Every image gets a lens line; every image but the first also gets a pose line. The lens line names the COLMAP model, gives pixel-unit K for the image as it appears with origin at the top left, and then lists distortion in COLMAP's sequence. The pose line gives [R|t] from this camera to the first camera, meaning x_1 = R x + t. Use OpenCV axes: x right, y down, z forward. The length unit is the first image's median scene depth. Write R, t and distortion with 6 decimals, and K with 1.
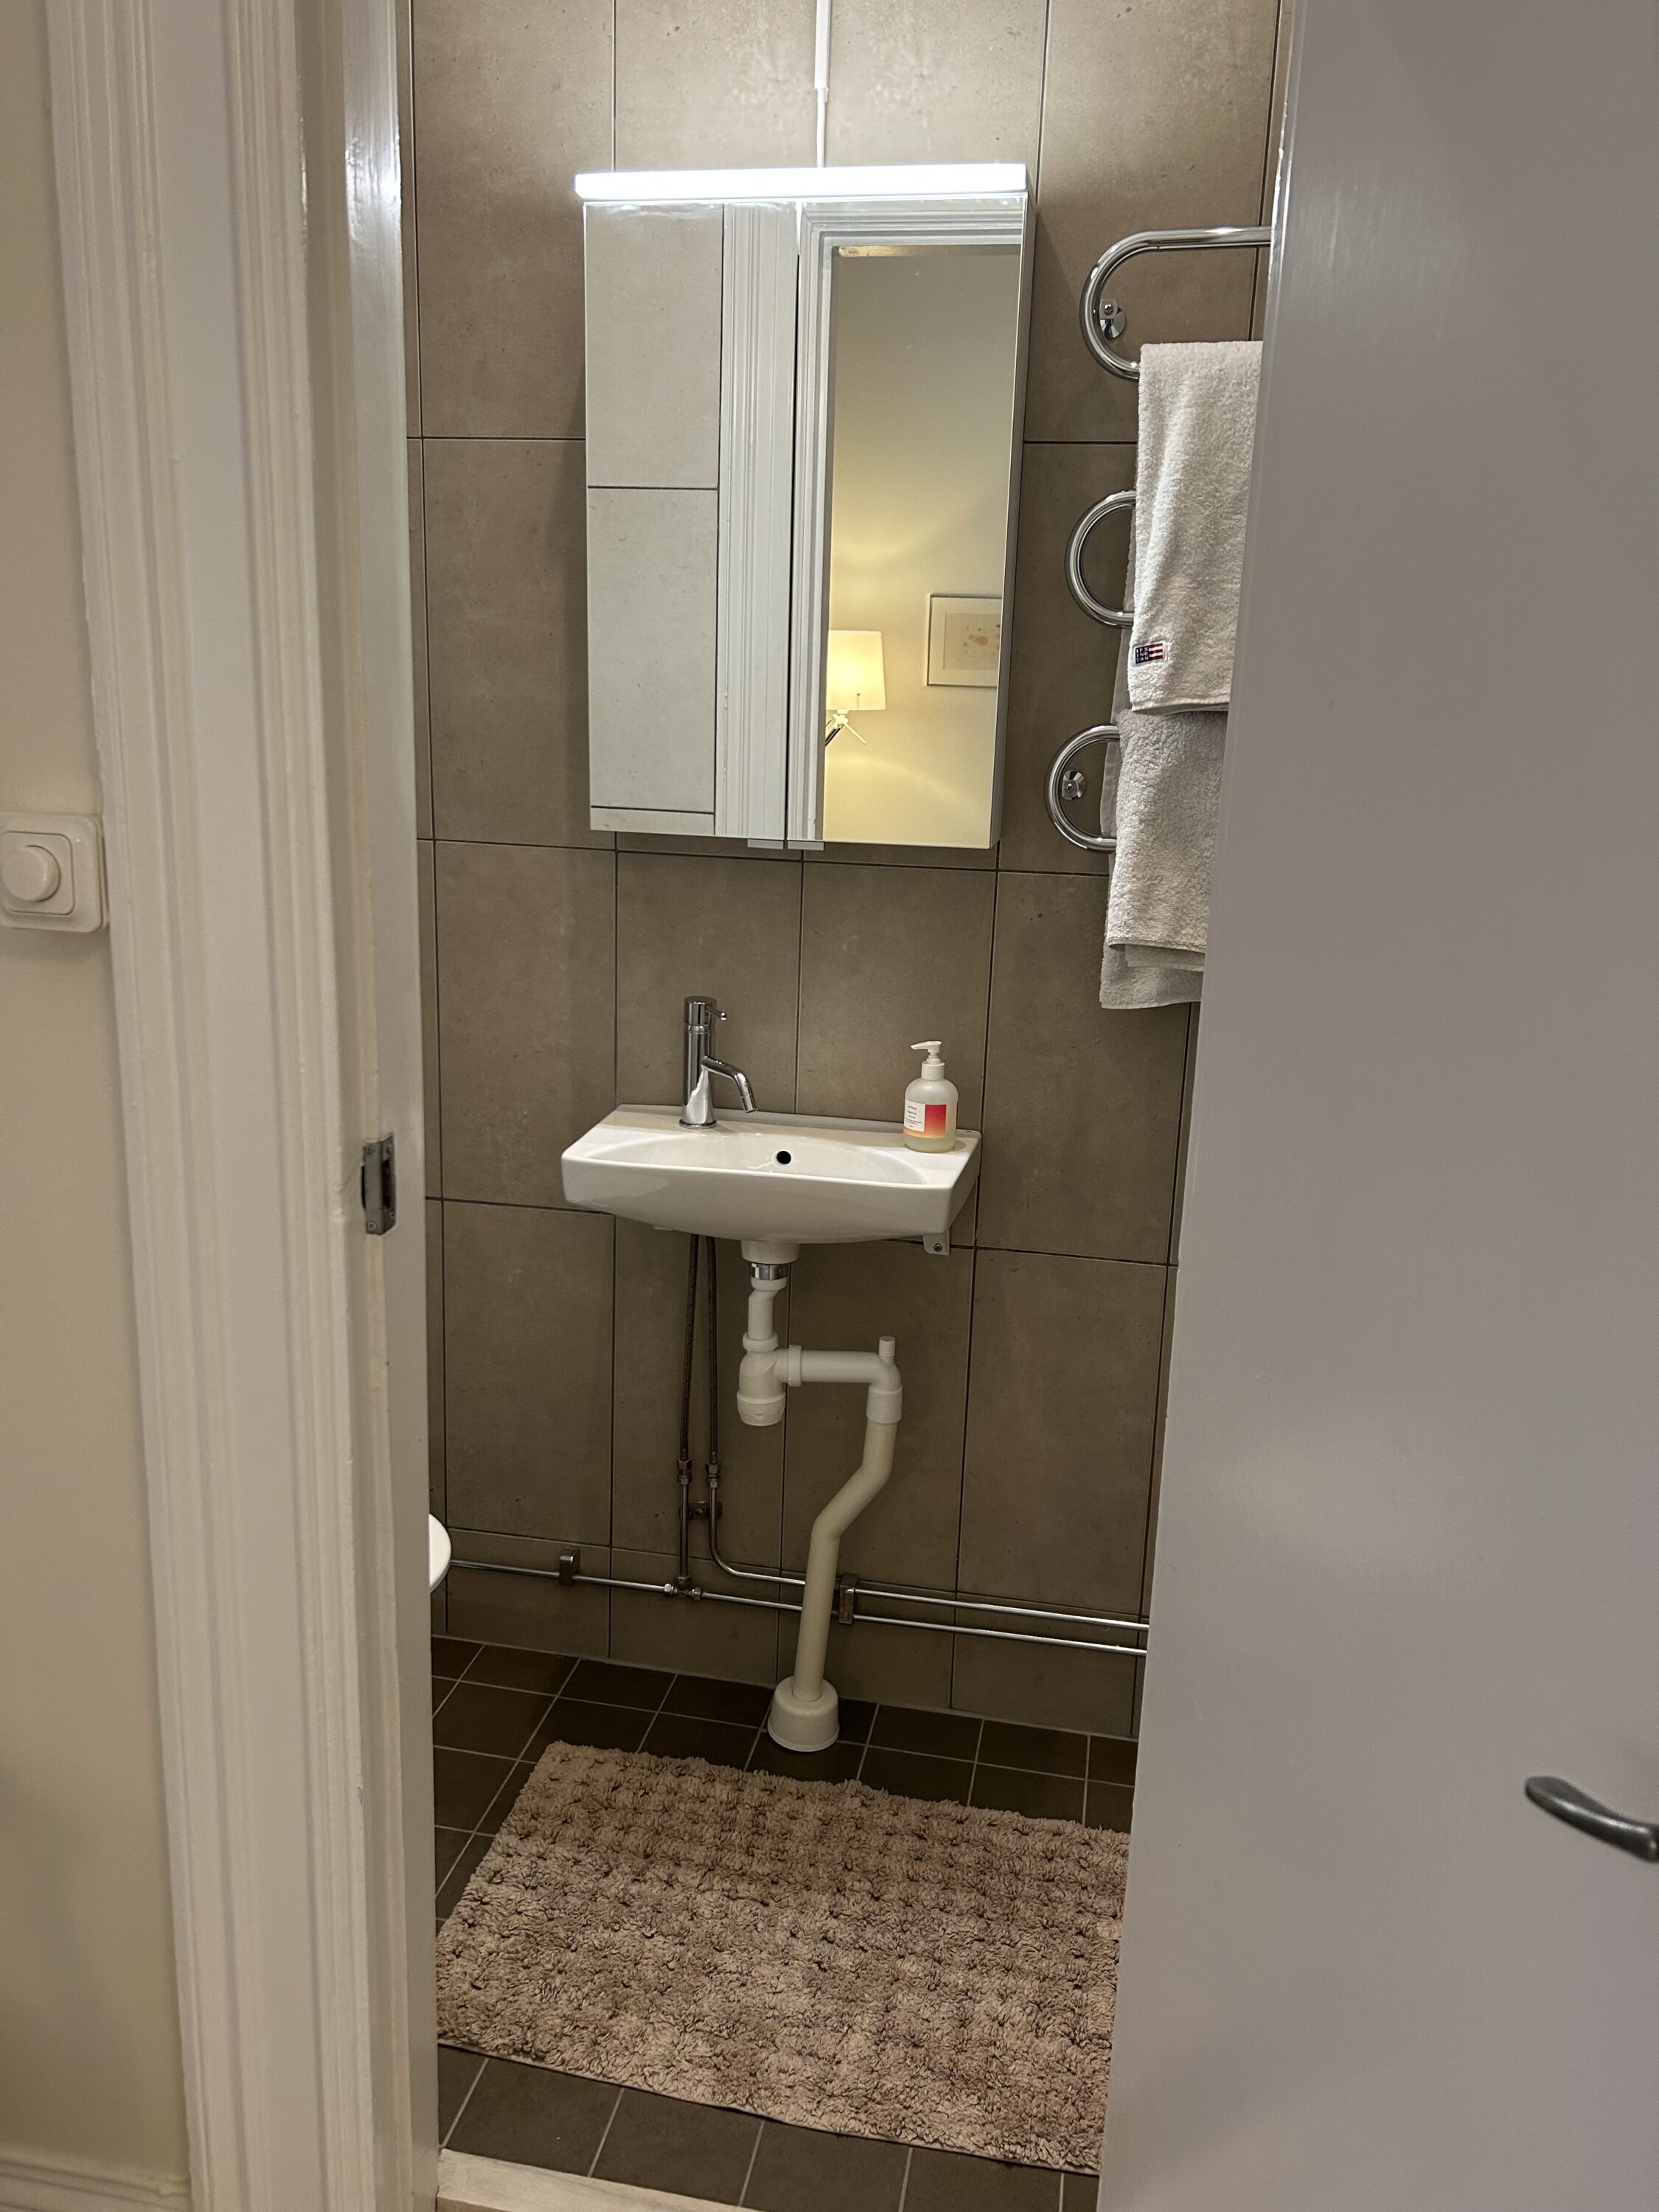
lens RADIAL K [[1700.9, 0, 818.5], [0, 1700.9, 1098.9], [0, 0, 1]] dist [0.152529, -0.217855]
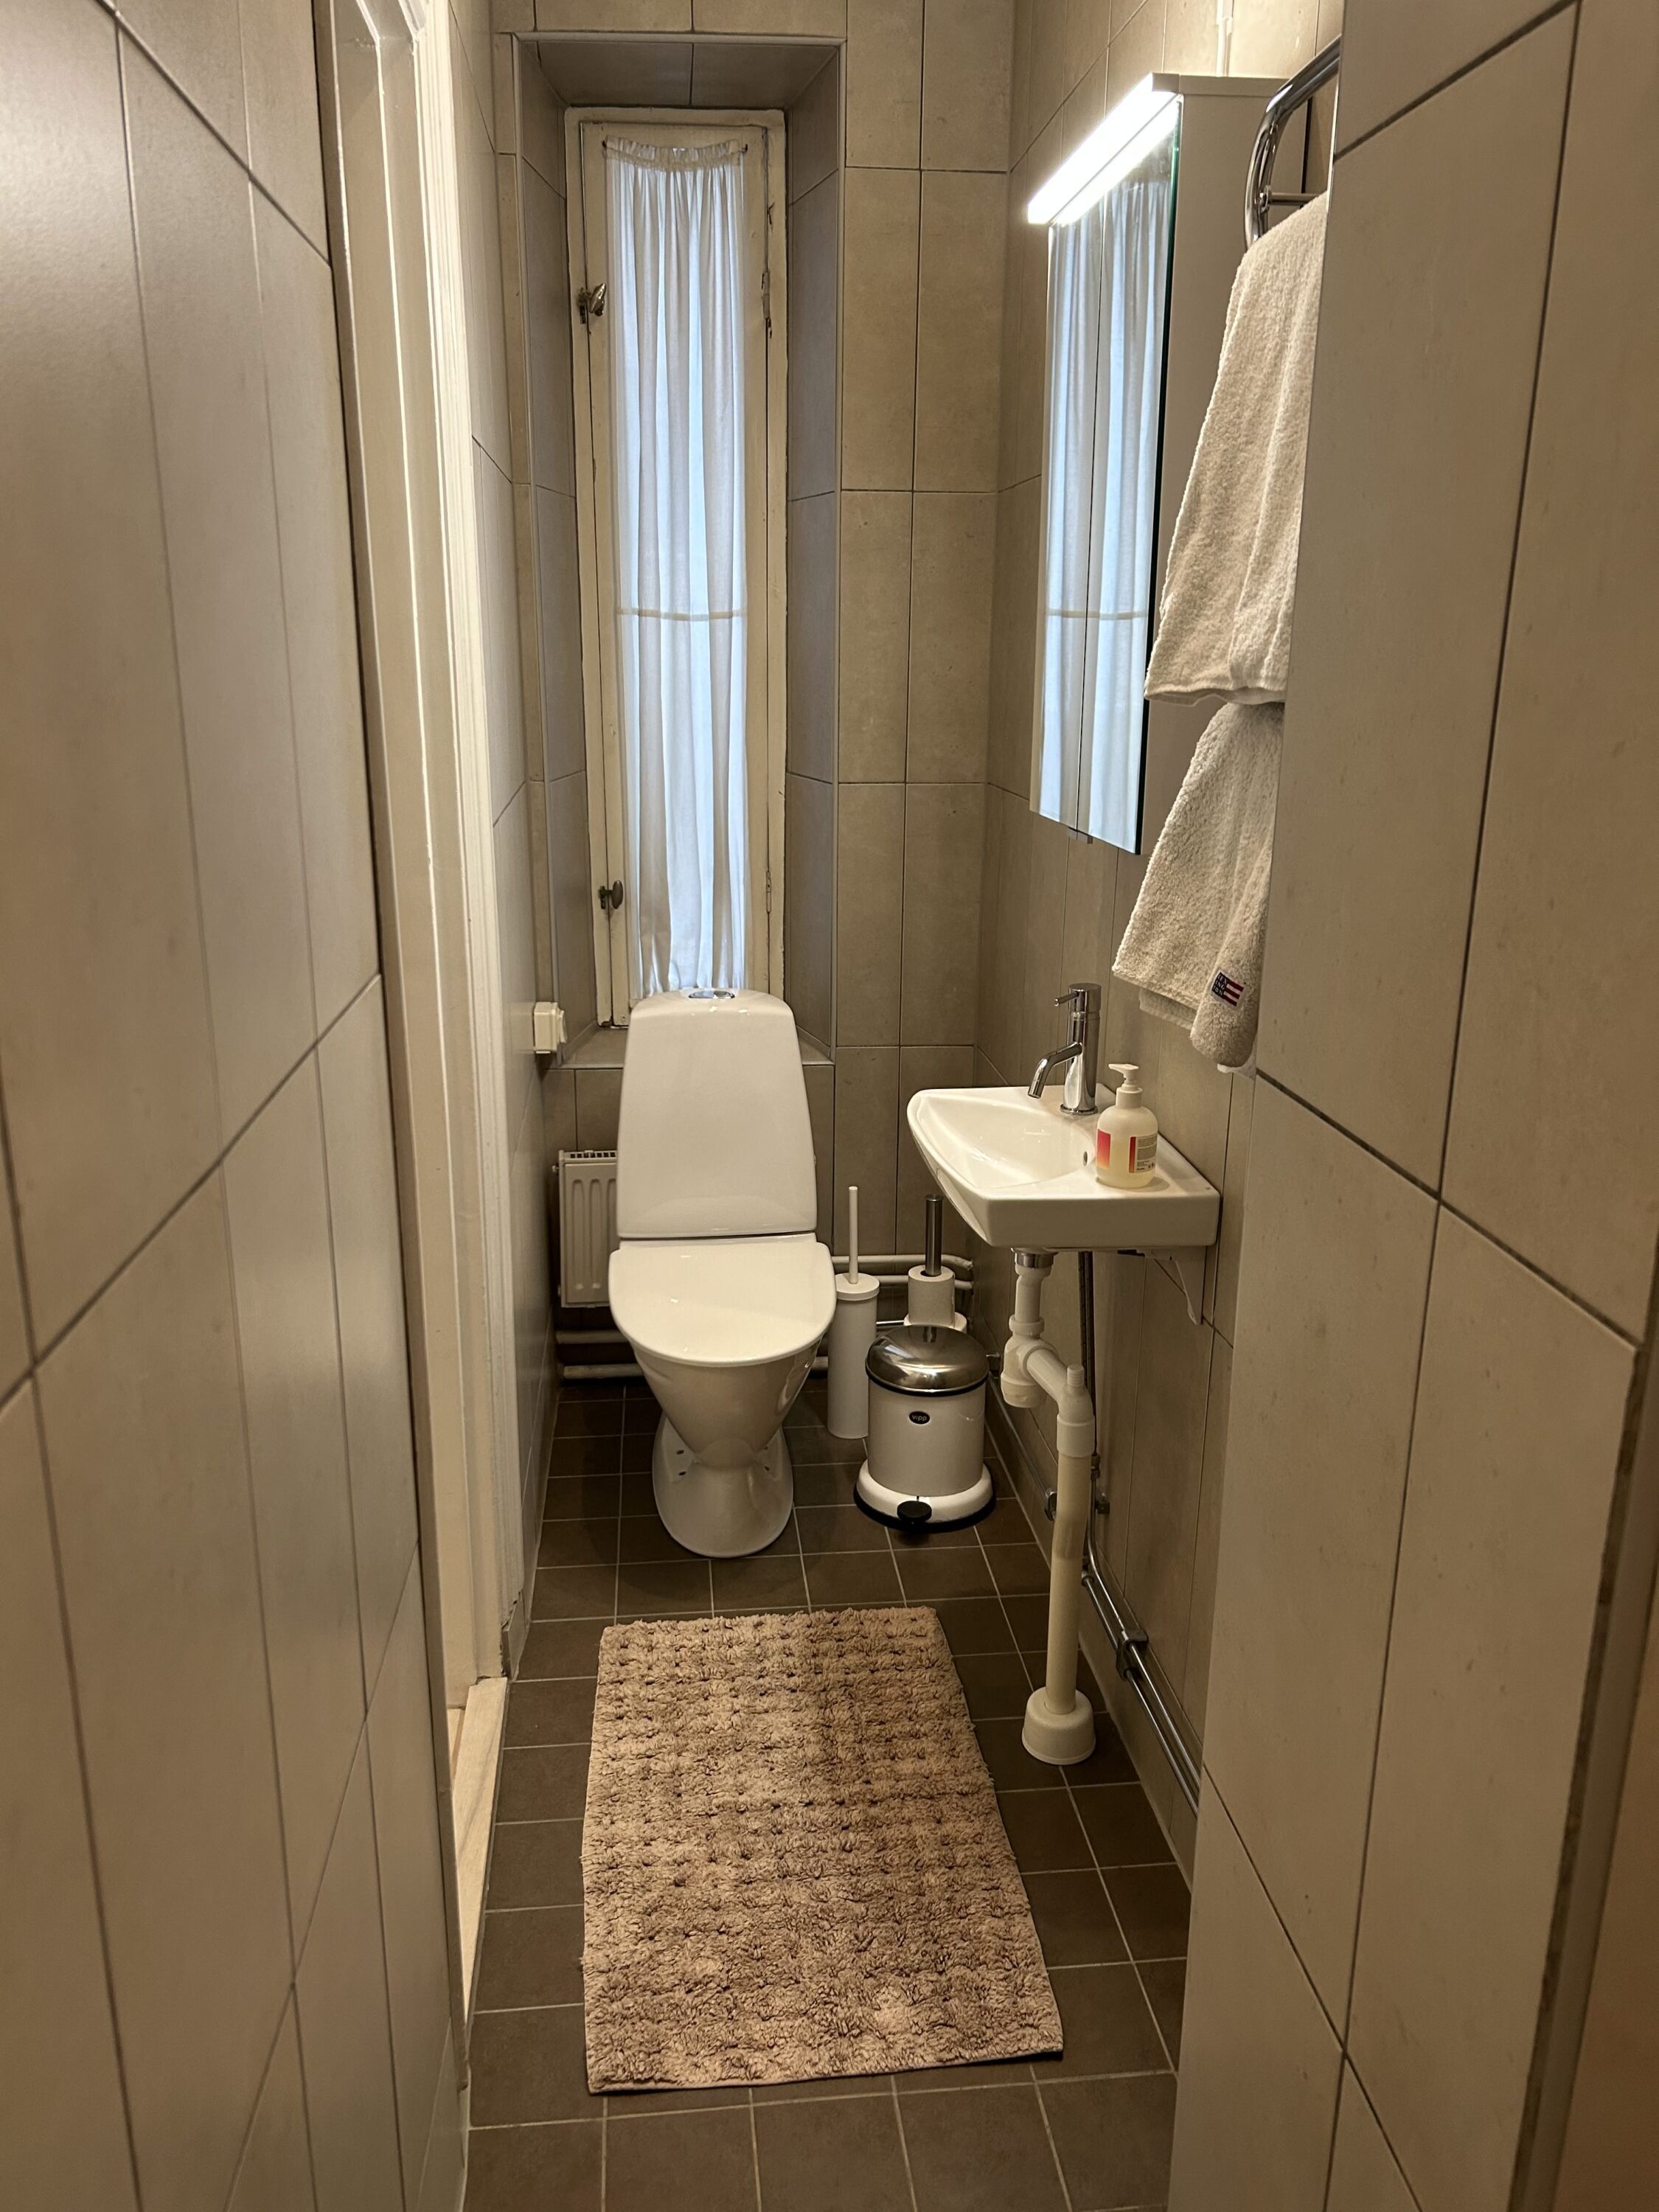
lens RADIAL K [[1697.2, 0, 809.2], [0, 1697.2, 1133.1], [0, 0, 1]] dist [0.125965, -0.219492]
pose [[0.295675, 0.242701, -0.923944, 0.874293], [-0.218099, 0.958794, 0.182061, -0.128548], [0.930059, 0.147681, 0.336424, 0.551149]]
